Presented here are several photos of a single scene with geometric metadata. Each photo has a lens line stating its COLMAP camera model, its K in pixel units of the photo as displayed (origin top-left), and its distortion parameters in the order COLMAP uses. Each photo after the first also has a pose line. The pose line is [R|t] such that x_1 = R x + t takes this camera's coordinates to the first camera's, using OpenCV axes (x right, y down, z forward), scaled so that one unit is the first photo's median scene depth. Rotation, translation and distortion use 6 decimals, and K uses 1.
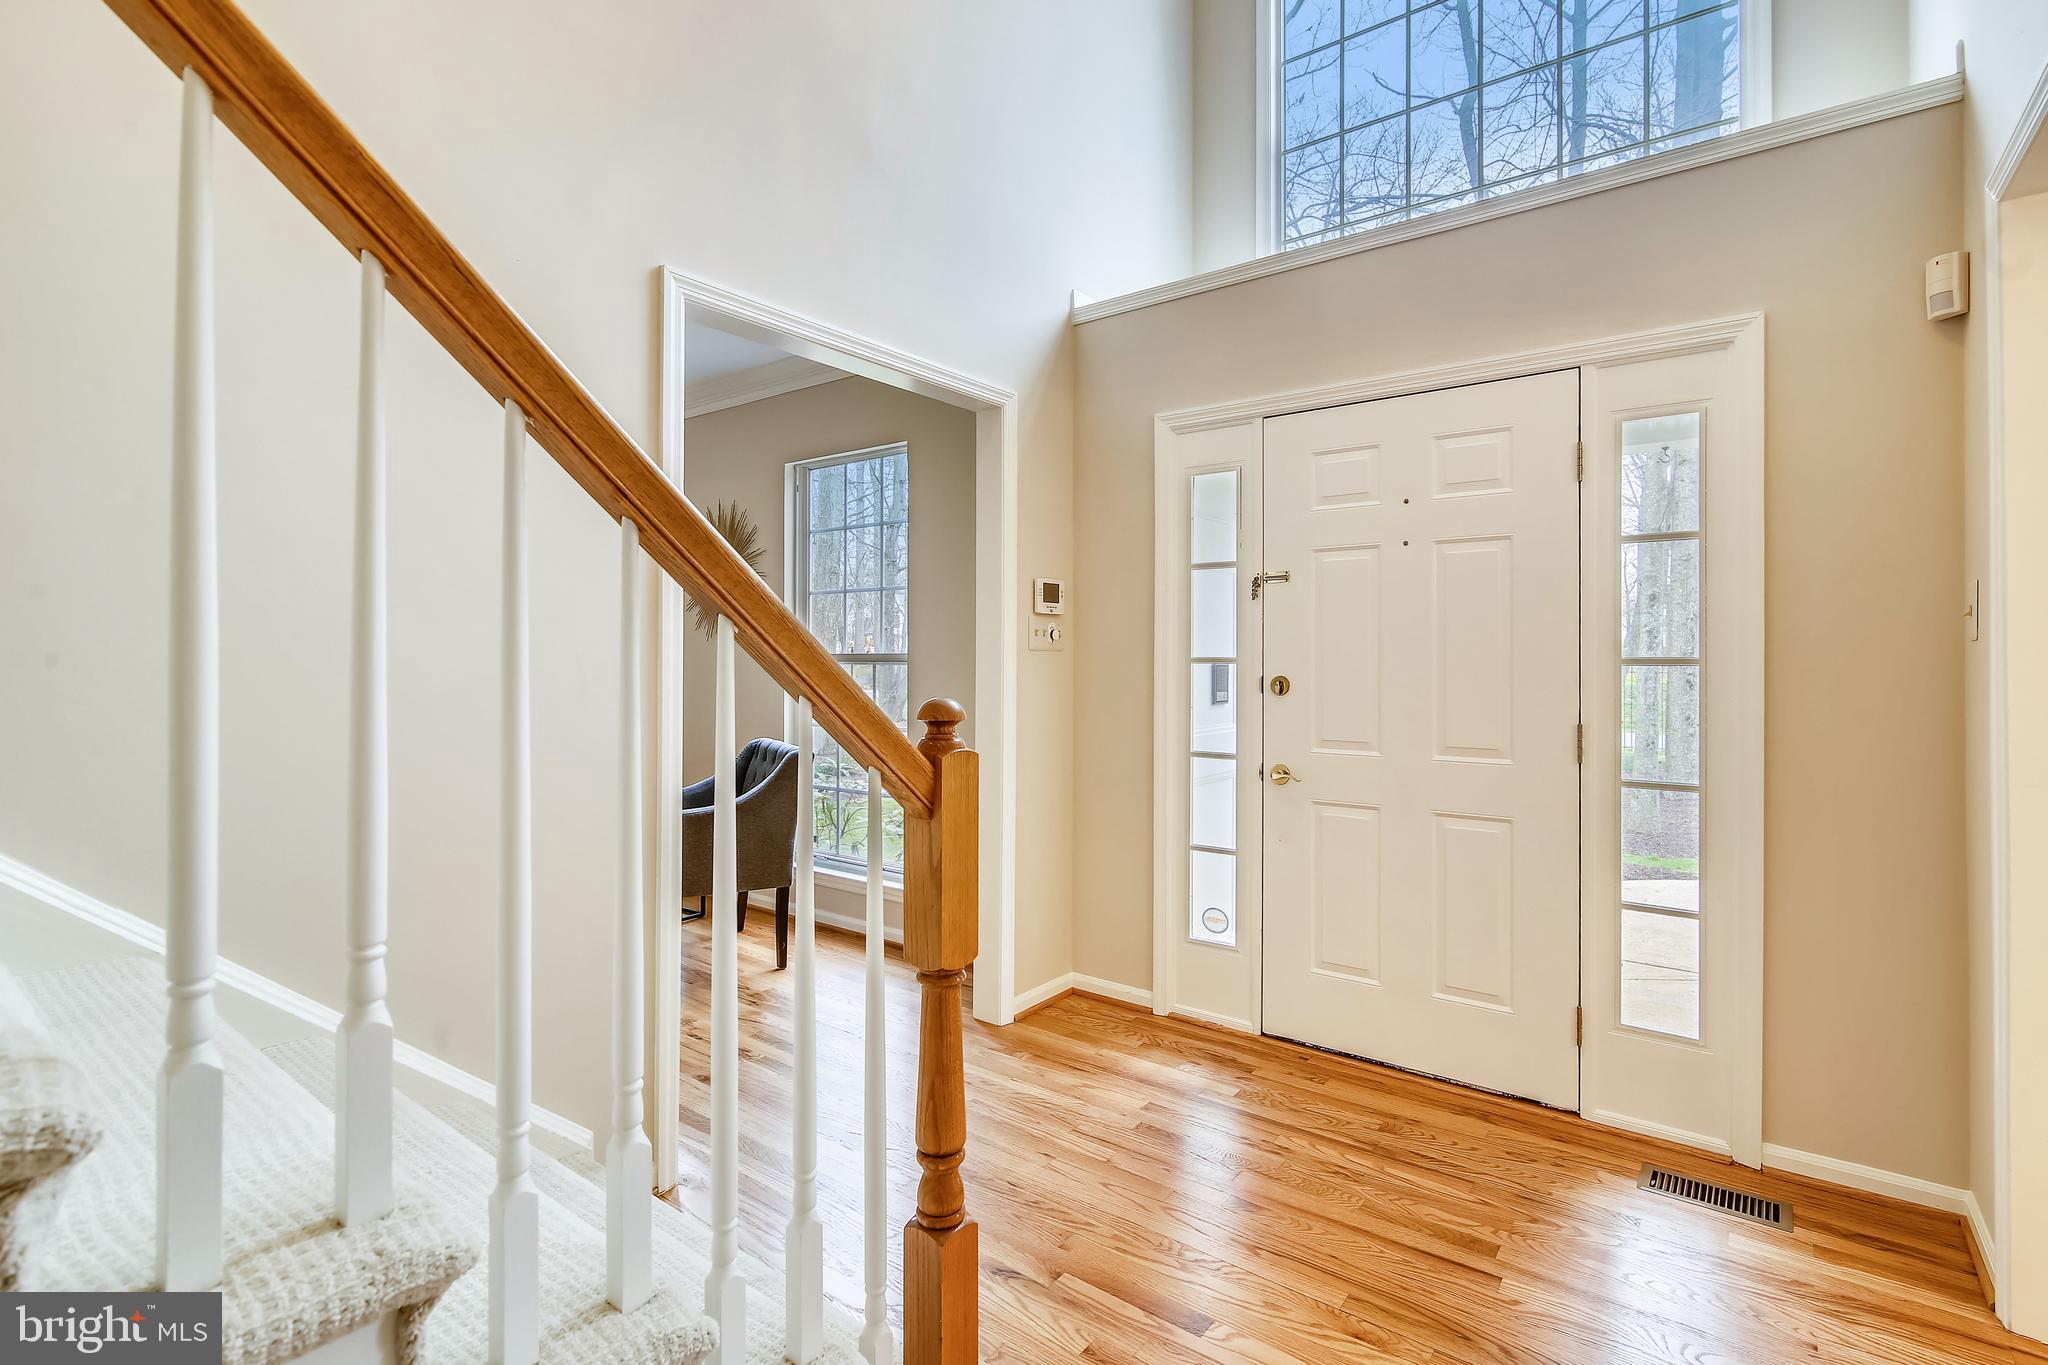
lens RADIAL K [[958.3, 0, 1038.7], [0, 958.3, 667.8], [0, 0, 1]] dist [-0.004153, 0.000410]
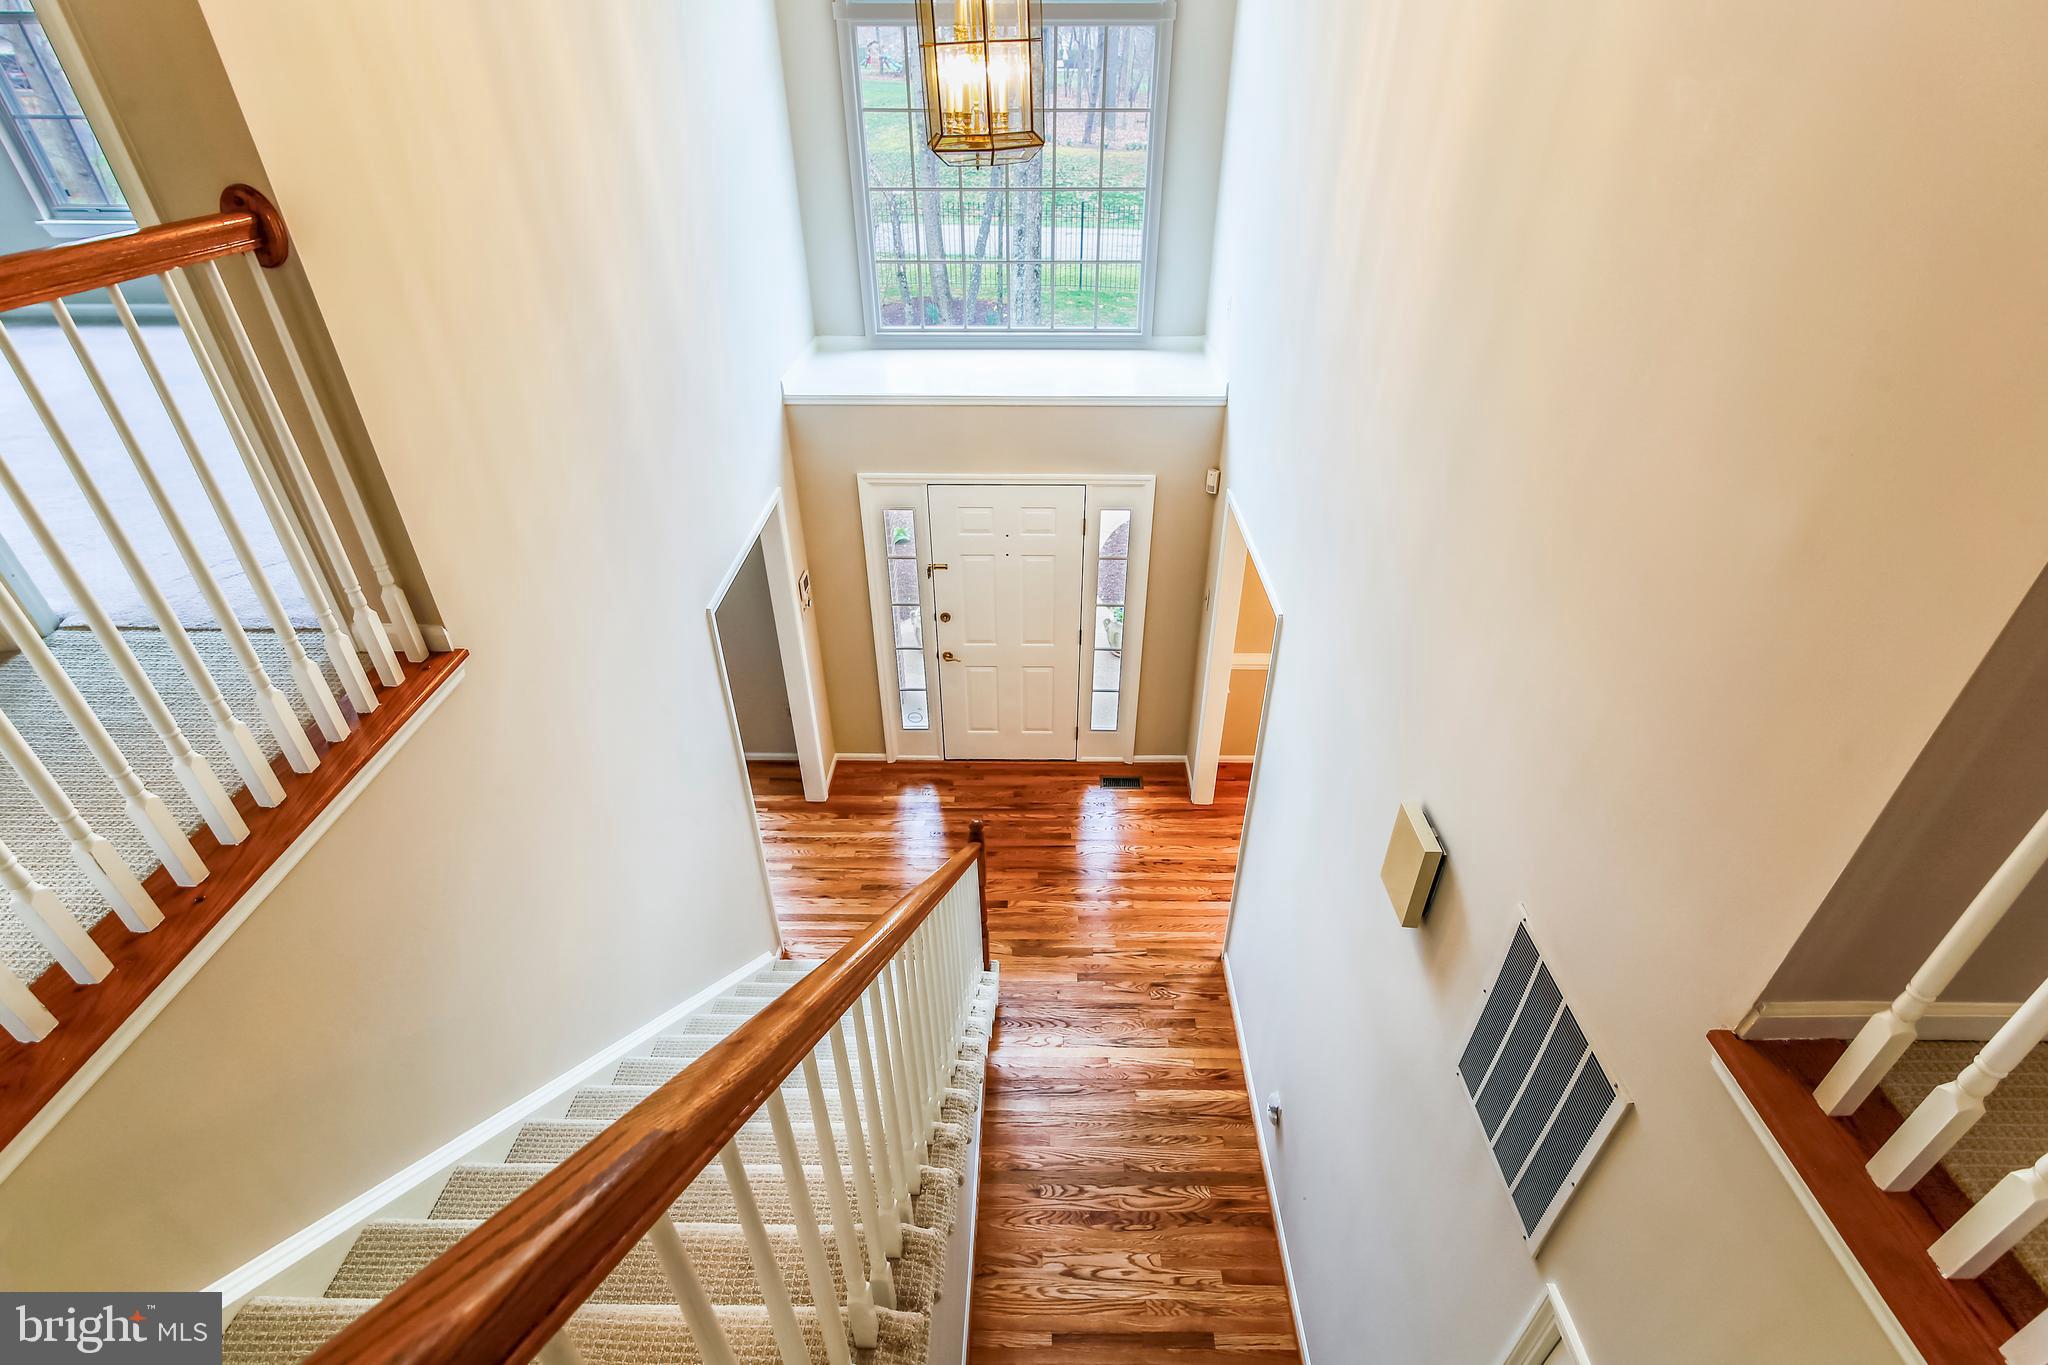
lens RADIAL K [[958.8, 0, 1026.4], [0, 958.8, 694.9], [0, 0, 1]] dist [0.000394, 0.000116]
pose [[0.801260, -0.342730, 0.490427, -0.647068], [0.002918, 0.821907, 0.569614, -0.994536], [-0.598310, -0.454977, 0.659561, -0.469499]]
